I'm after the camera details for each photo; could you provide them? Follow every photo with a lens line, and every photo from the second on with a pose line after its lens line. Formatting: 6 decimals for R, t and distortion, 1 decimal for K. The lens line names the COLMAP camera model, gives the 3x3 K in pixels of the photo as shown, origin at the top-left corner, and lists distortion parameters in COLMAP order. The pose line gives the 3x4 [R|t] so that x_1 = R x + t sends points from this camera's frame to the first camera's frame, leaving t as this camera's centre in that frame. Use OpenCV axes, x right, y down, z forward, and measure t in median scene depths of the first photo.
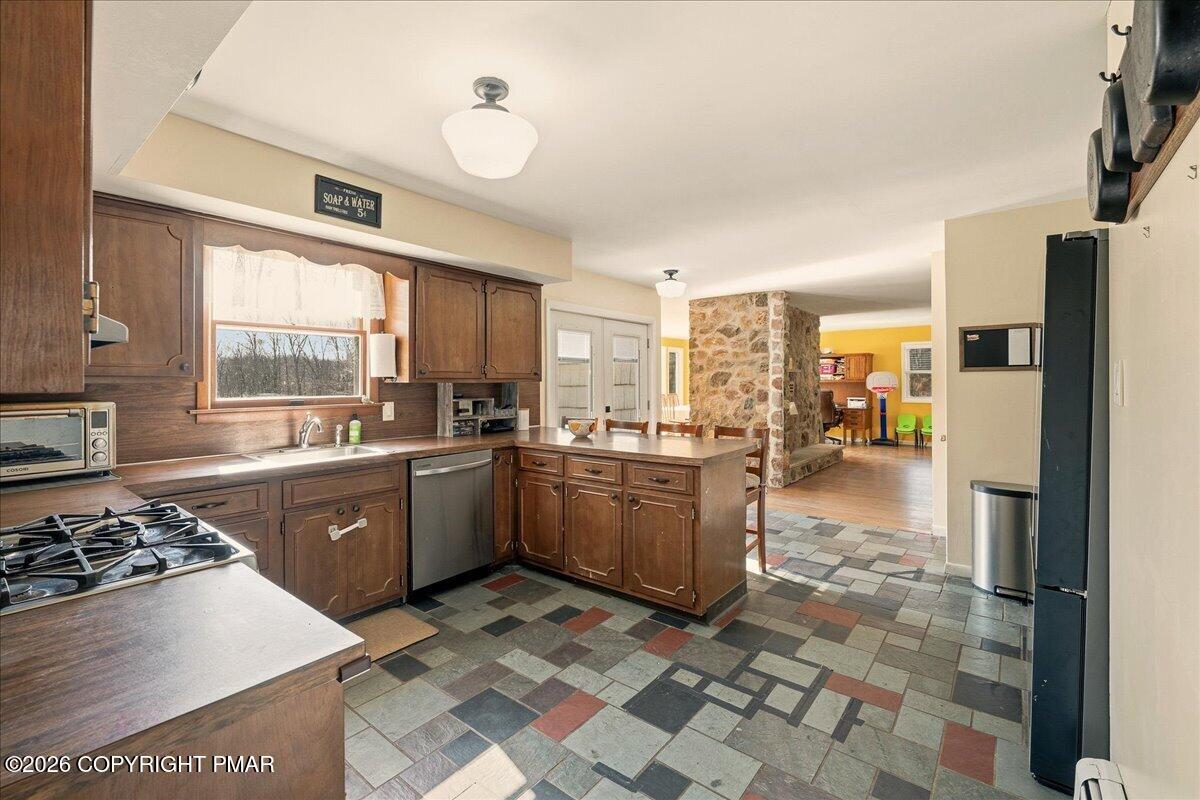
lens RADIAL K [[520.3, 0, 577.6], [0, 520.3, 382.3], [0, 0, 1]] dist [-0.000378, -0.000687]
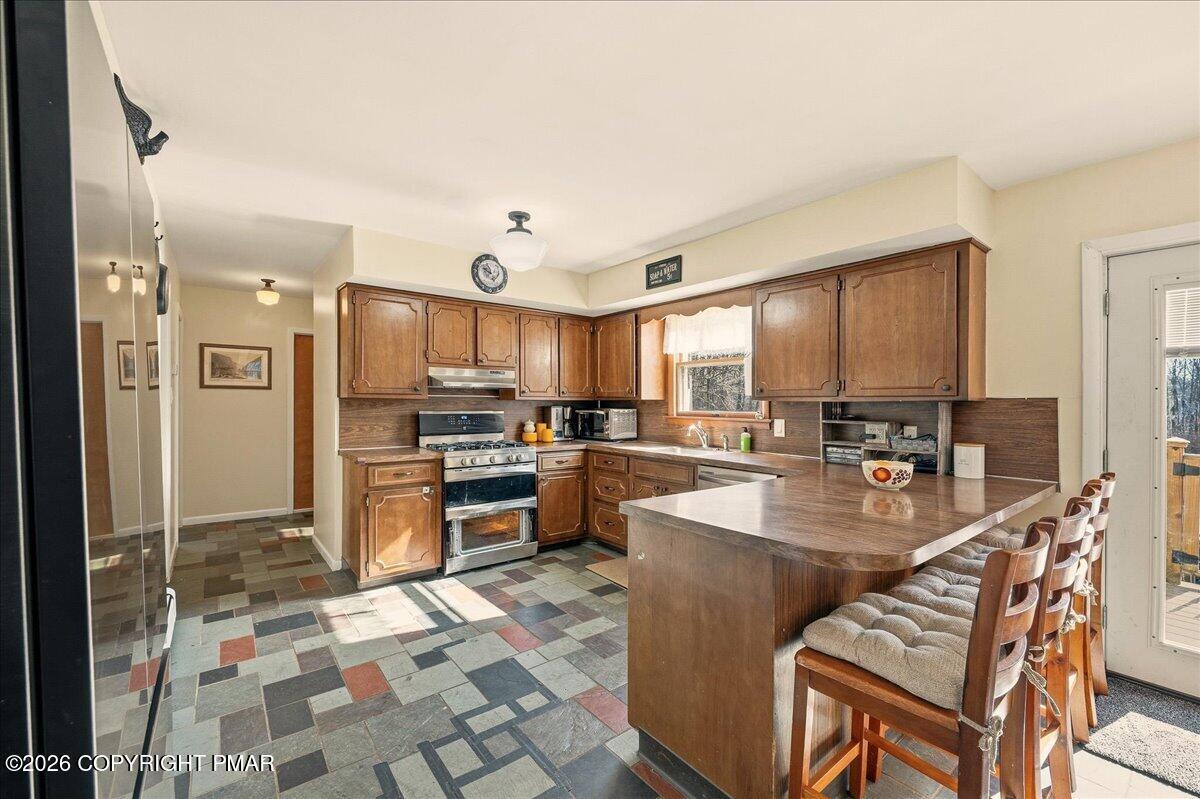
lens RADIAL K [[495.6, 0, 601.9], [0, 495.6, 408.5], [0, 0, 1]] dist [0.001191, -0.000019]
pose [[-0.206555, 0.011594, -0.978366, 0.830236], [-0.011221, 0.999836, 0.014218, 0.006669], [0.978371, 0.013915, -0.206391, 1.006590]]
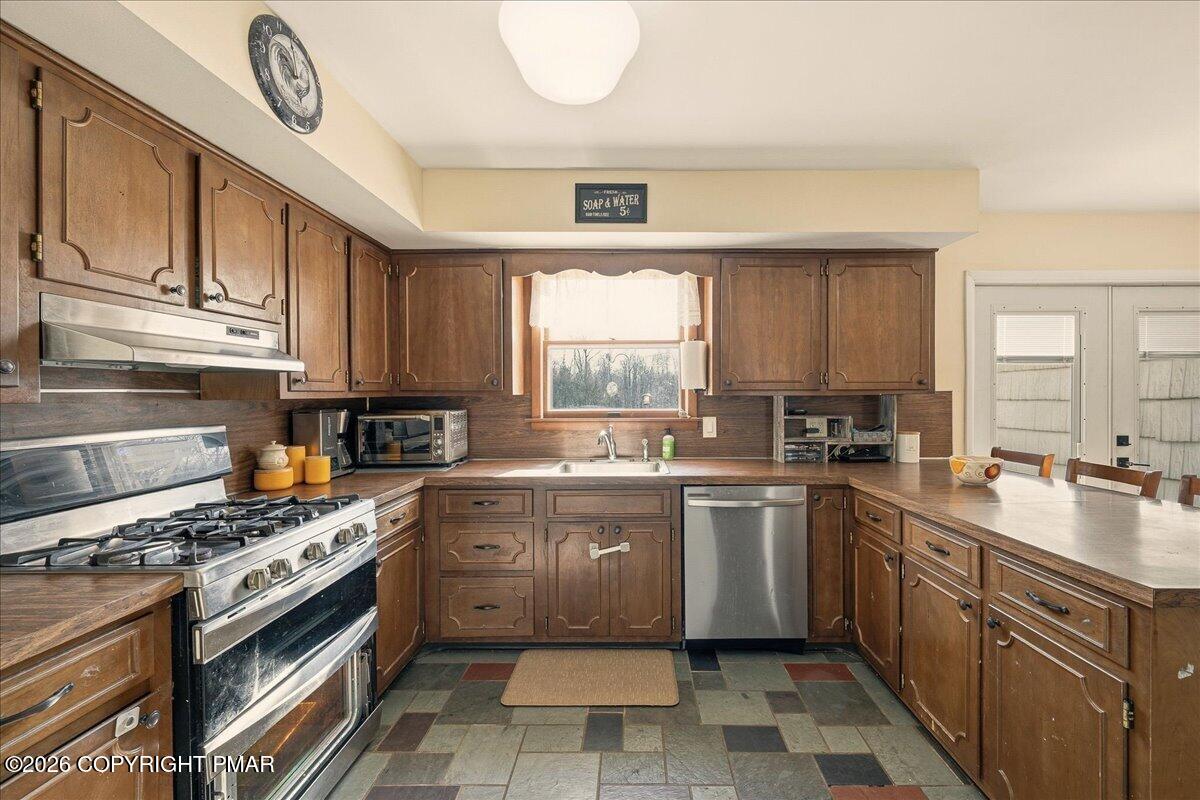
lens RADIAL K [[495.6, 0, 629.1], [0, 495.6, 399.3], [0, 0, 1]] dist [0.001191, -0.000019]
pose [[0.640635, 0.005992, -0.767822, 0.243198], [0.001280, 0.999960, 0.008871, -0.000105], [0.767845, -0.006666, 0.640601, 0.404662]]
